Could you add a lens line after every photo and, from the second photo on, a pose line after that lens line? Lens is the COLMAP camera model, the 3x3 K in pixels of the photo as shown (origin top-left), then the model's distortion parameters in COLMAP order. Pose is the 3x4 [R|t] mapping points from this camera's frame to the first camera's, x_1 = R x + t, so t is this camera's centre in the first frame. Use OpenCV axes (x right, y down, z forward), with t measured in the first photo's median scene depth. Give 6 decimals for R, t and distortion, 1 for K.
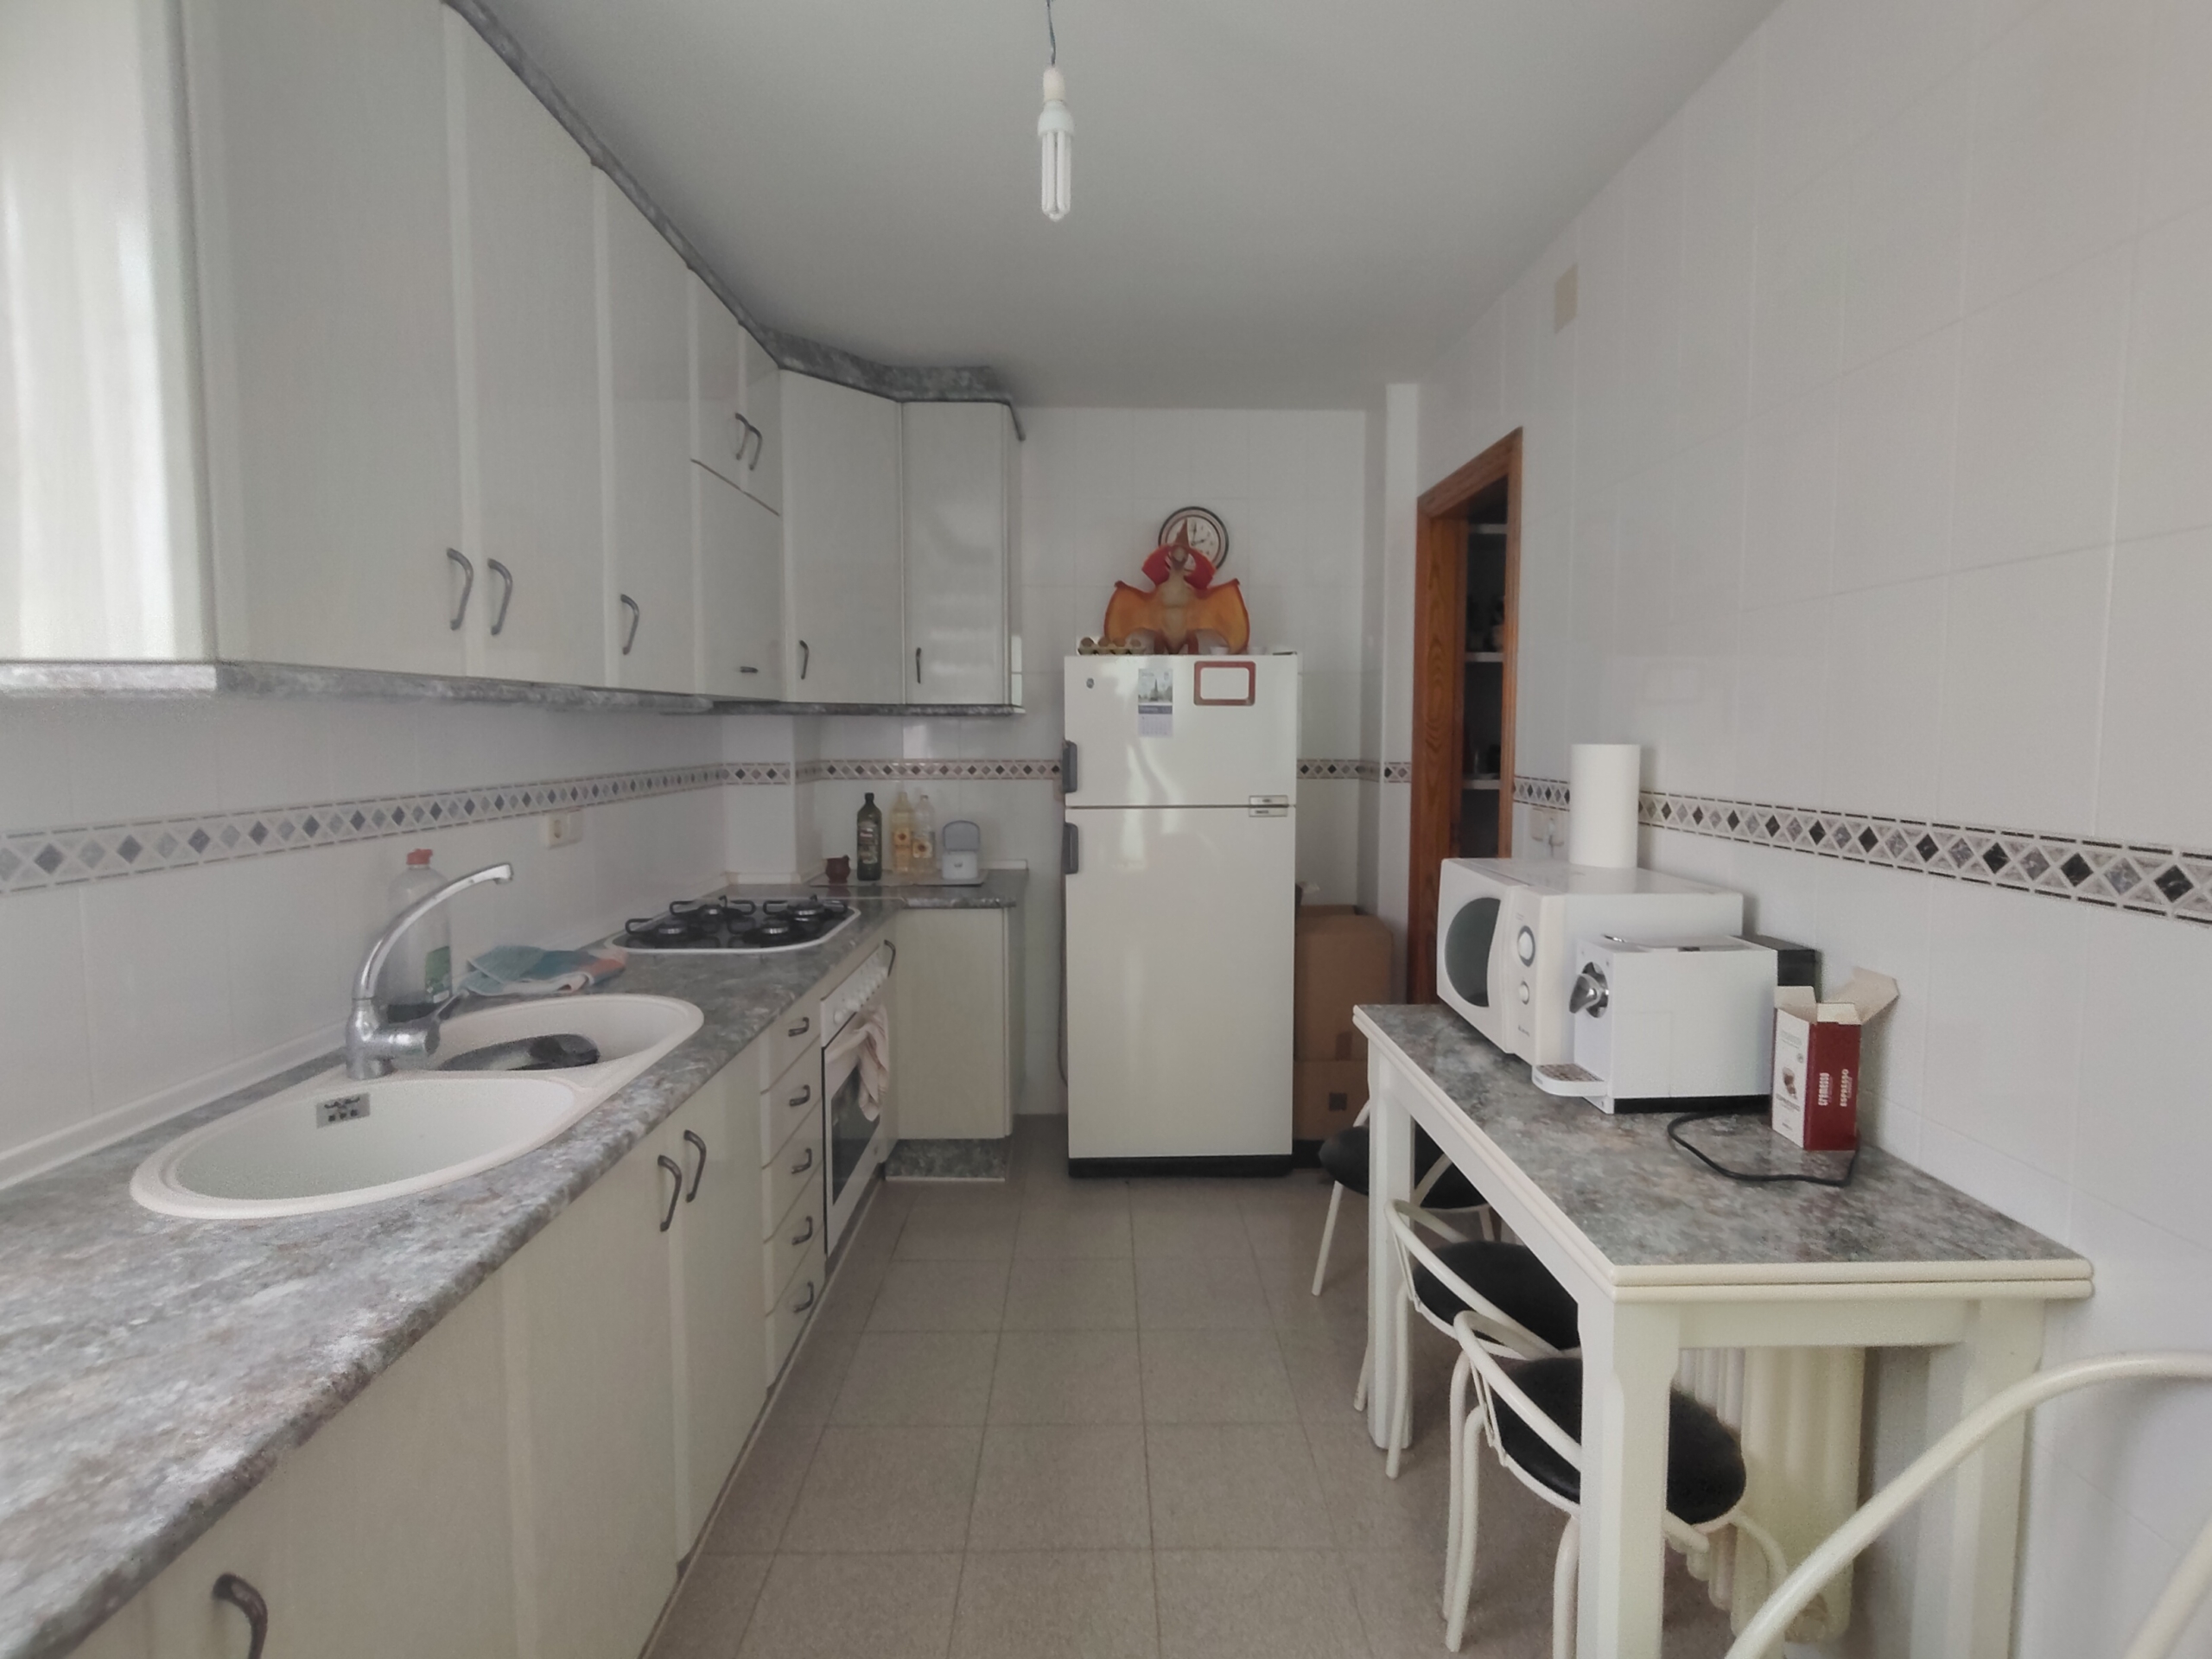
lens RADIAL K [[1023.8, 0, 1107.5], [0, 1023.8, 788.5], [0, 0, 1]] dist [0.004067, -0.003188]
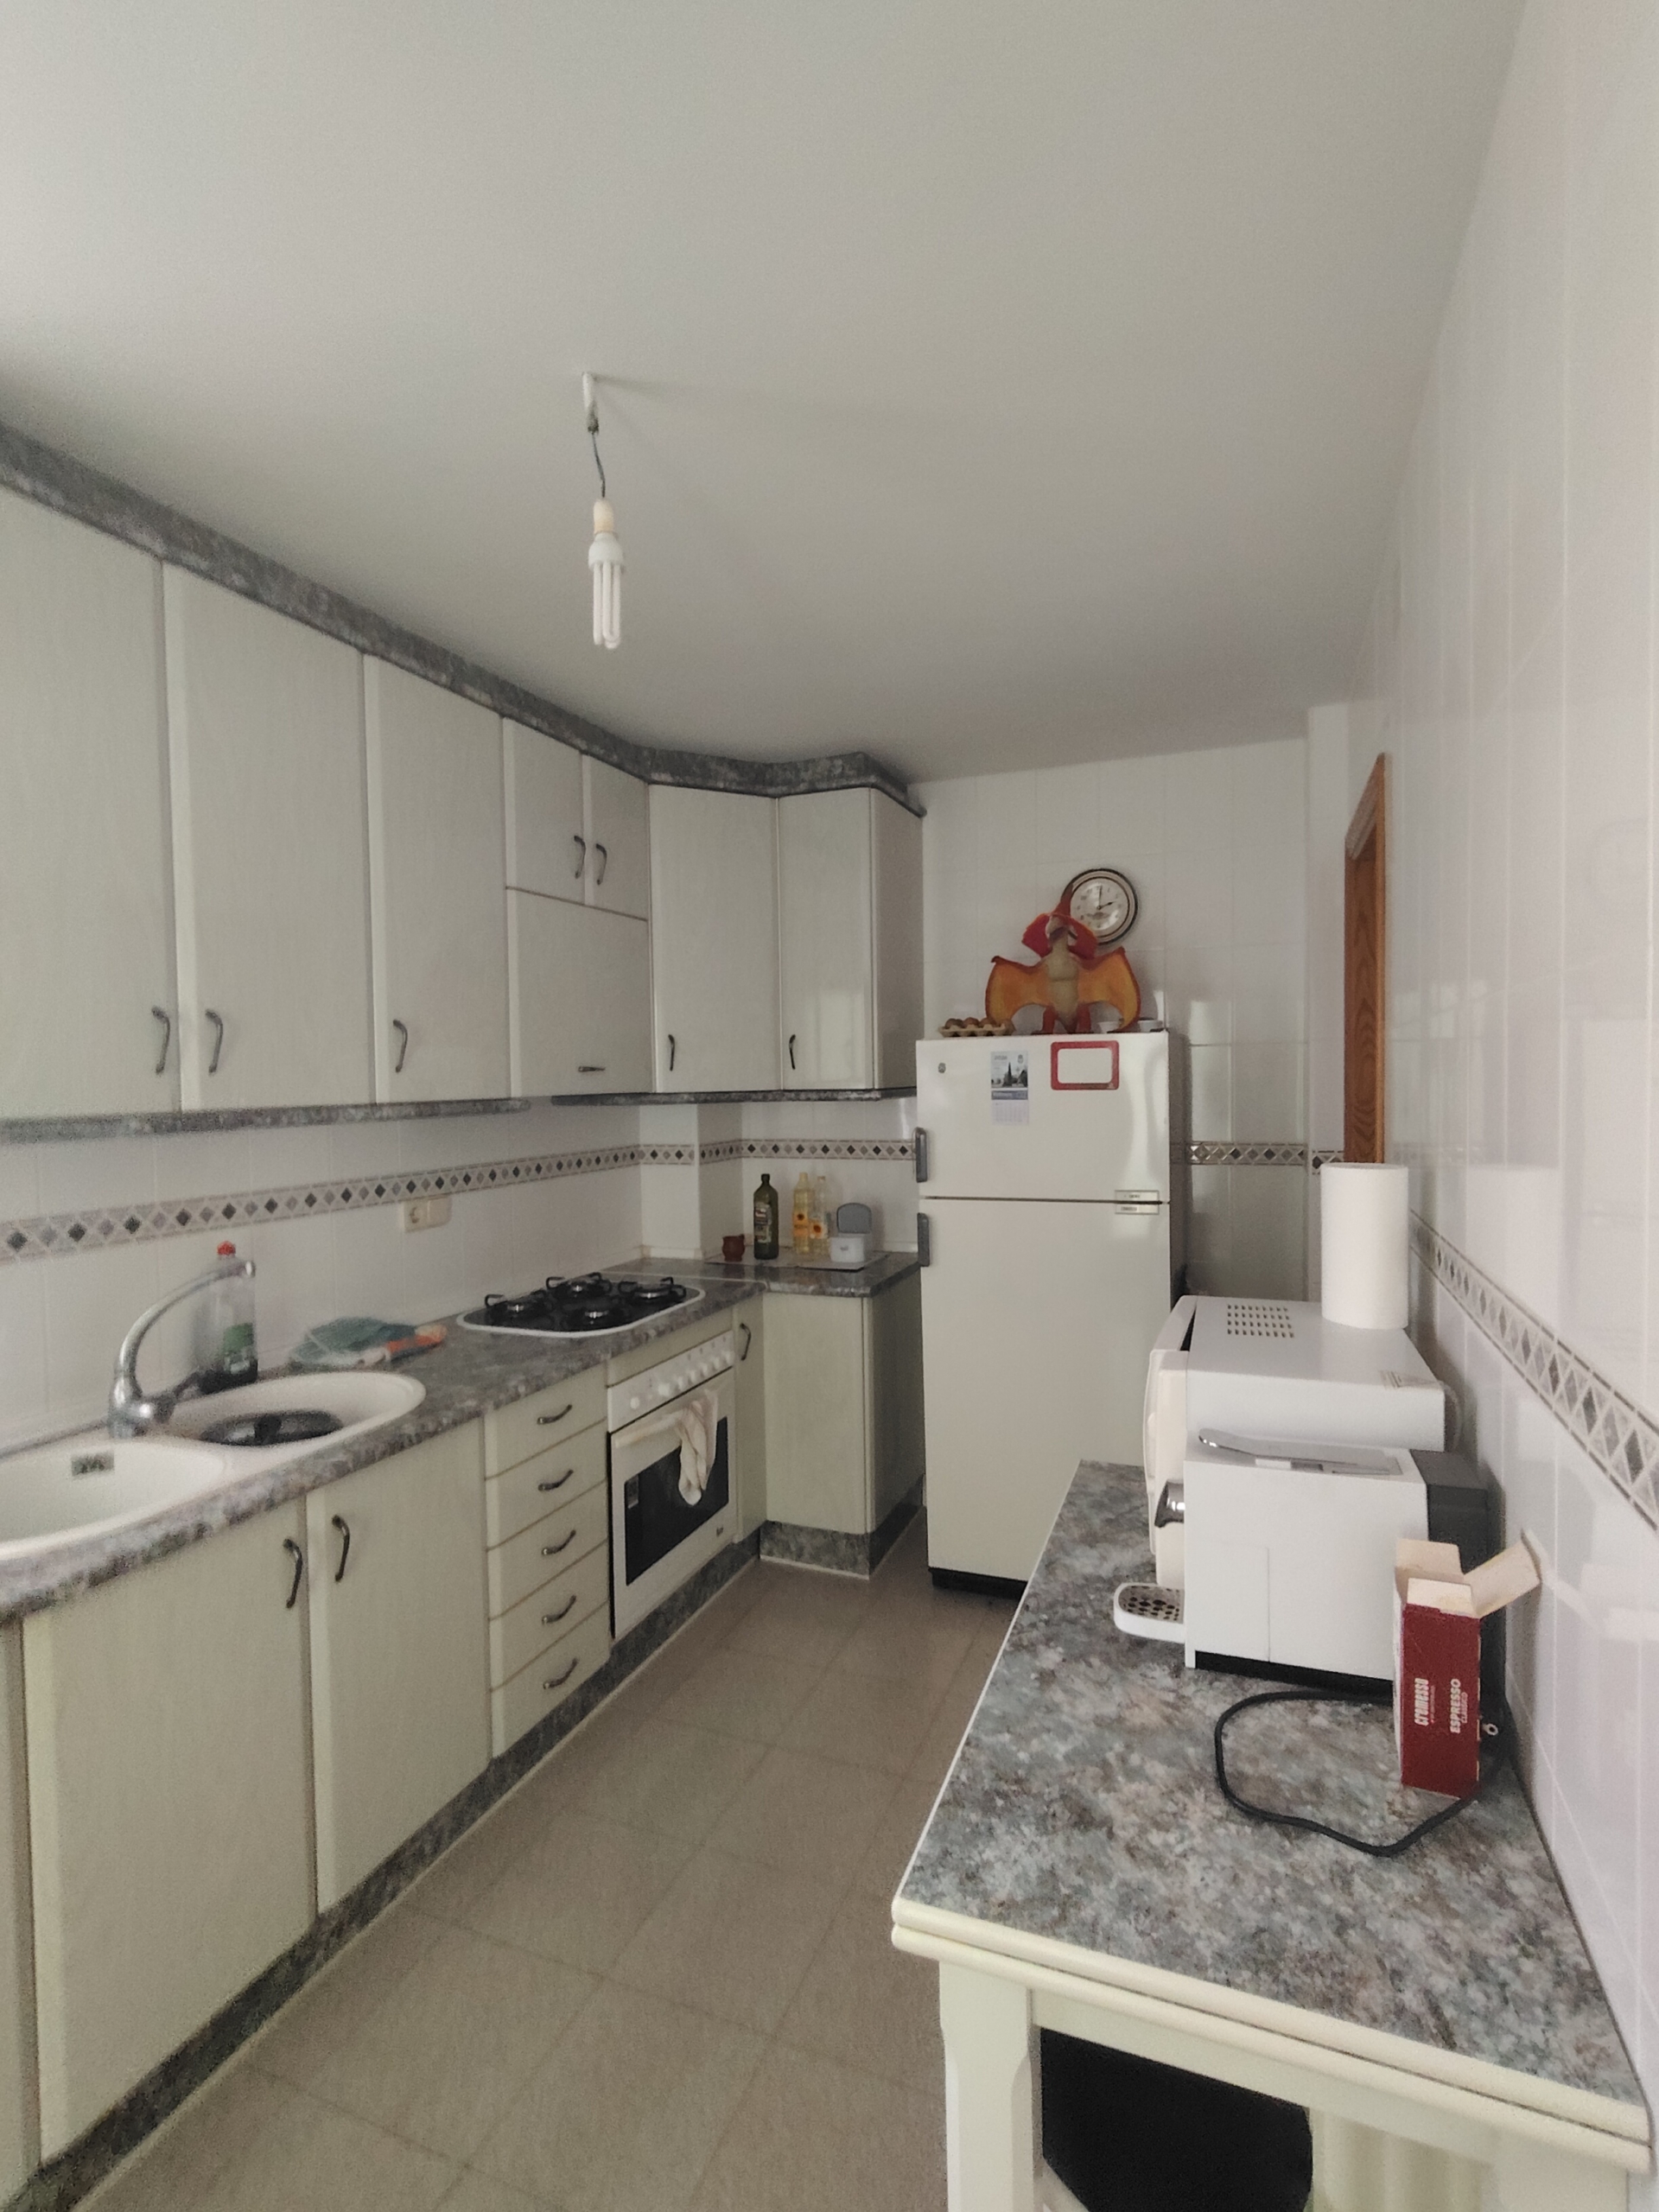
lens RADIAL K [[1023.8, 0, 867.1], [0, 1023.8, 1105.9], [0, 0, 1]] dist [0.004067, -0.003188]
pose [[0.928926, -0.002903, -0.370253, 0.287953], [-0.007770, 0.999596, -0.027330, -0.043653], [0.370183, 0.028264, 0.928529, 0.093828]]
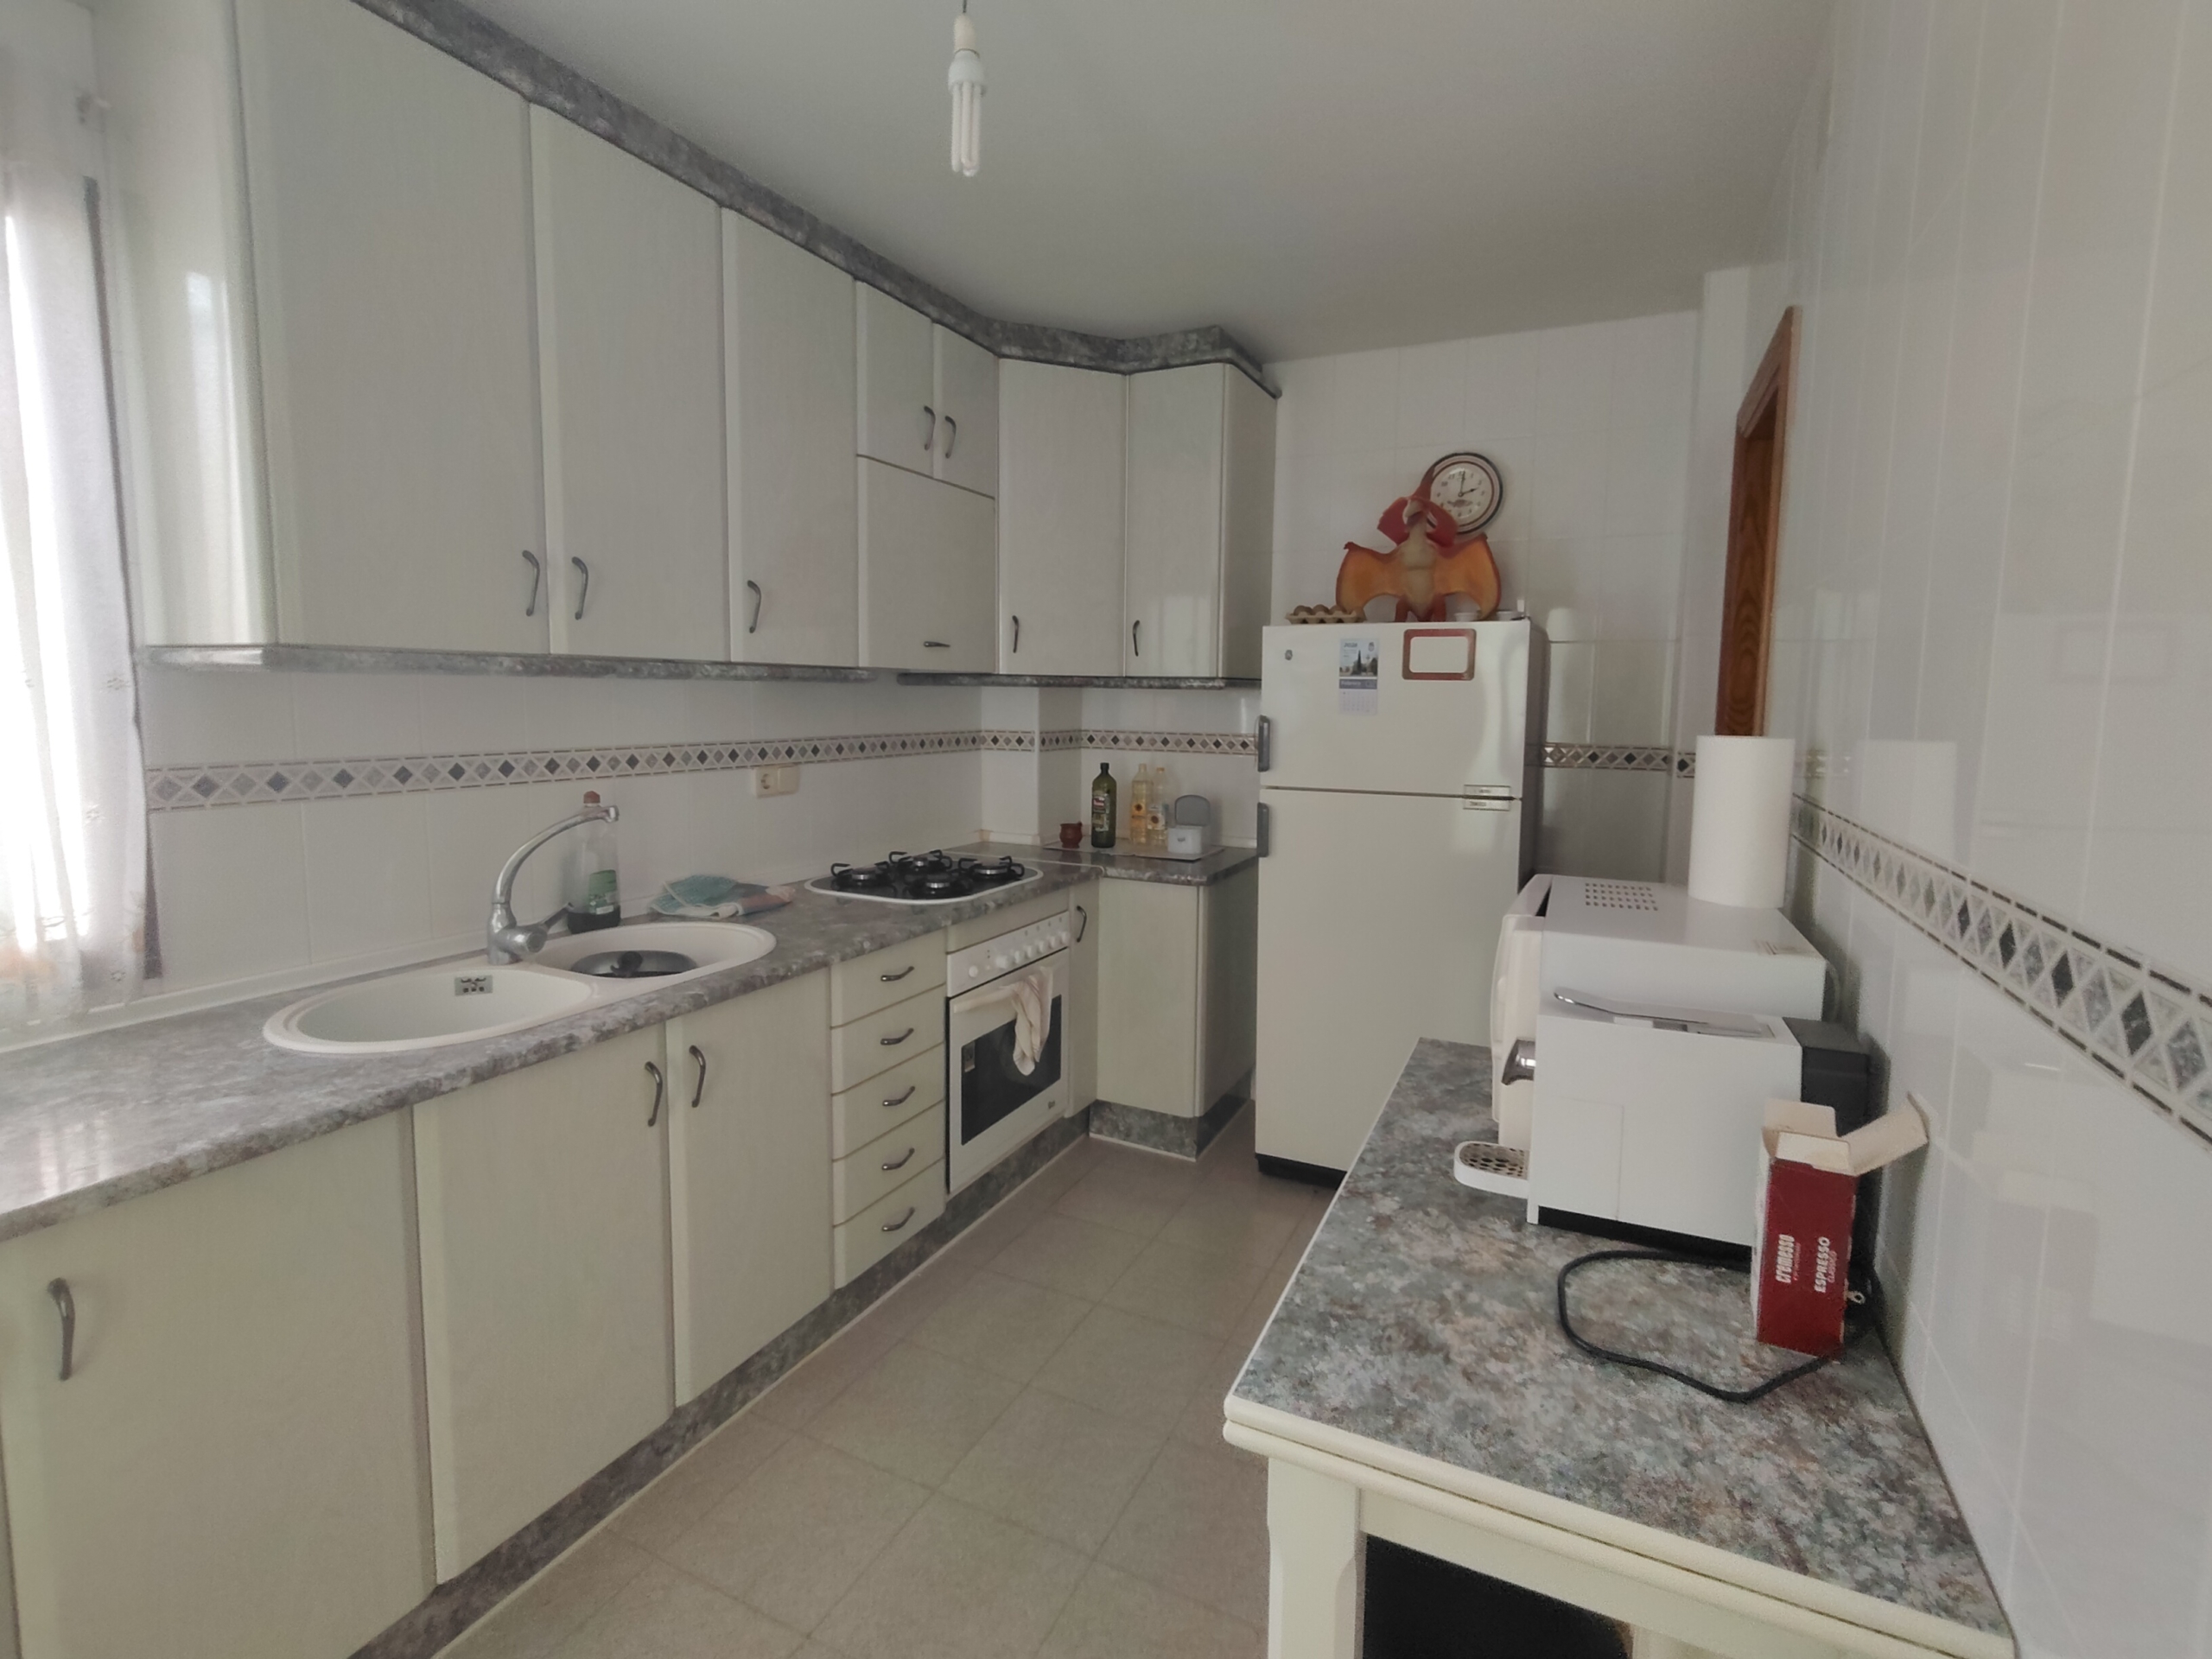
lens RADIAL K [[1023.8, 0, 1115.3], [0, 1023.8, 791.4], [0, 0, 1]] dist [0.004067, -0.003188]
pose [[0.893749, 0.053871, -0.445320, 0.279534], [-0.040366, 0.998393, 0.039763, -0.010159], [0.446747, -0.017563, 0.894488, 0.098751]]
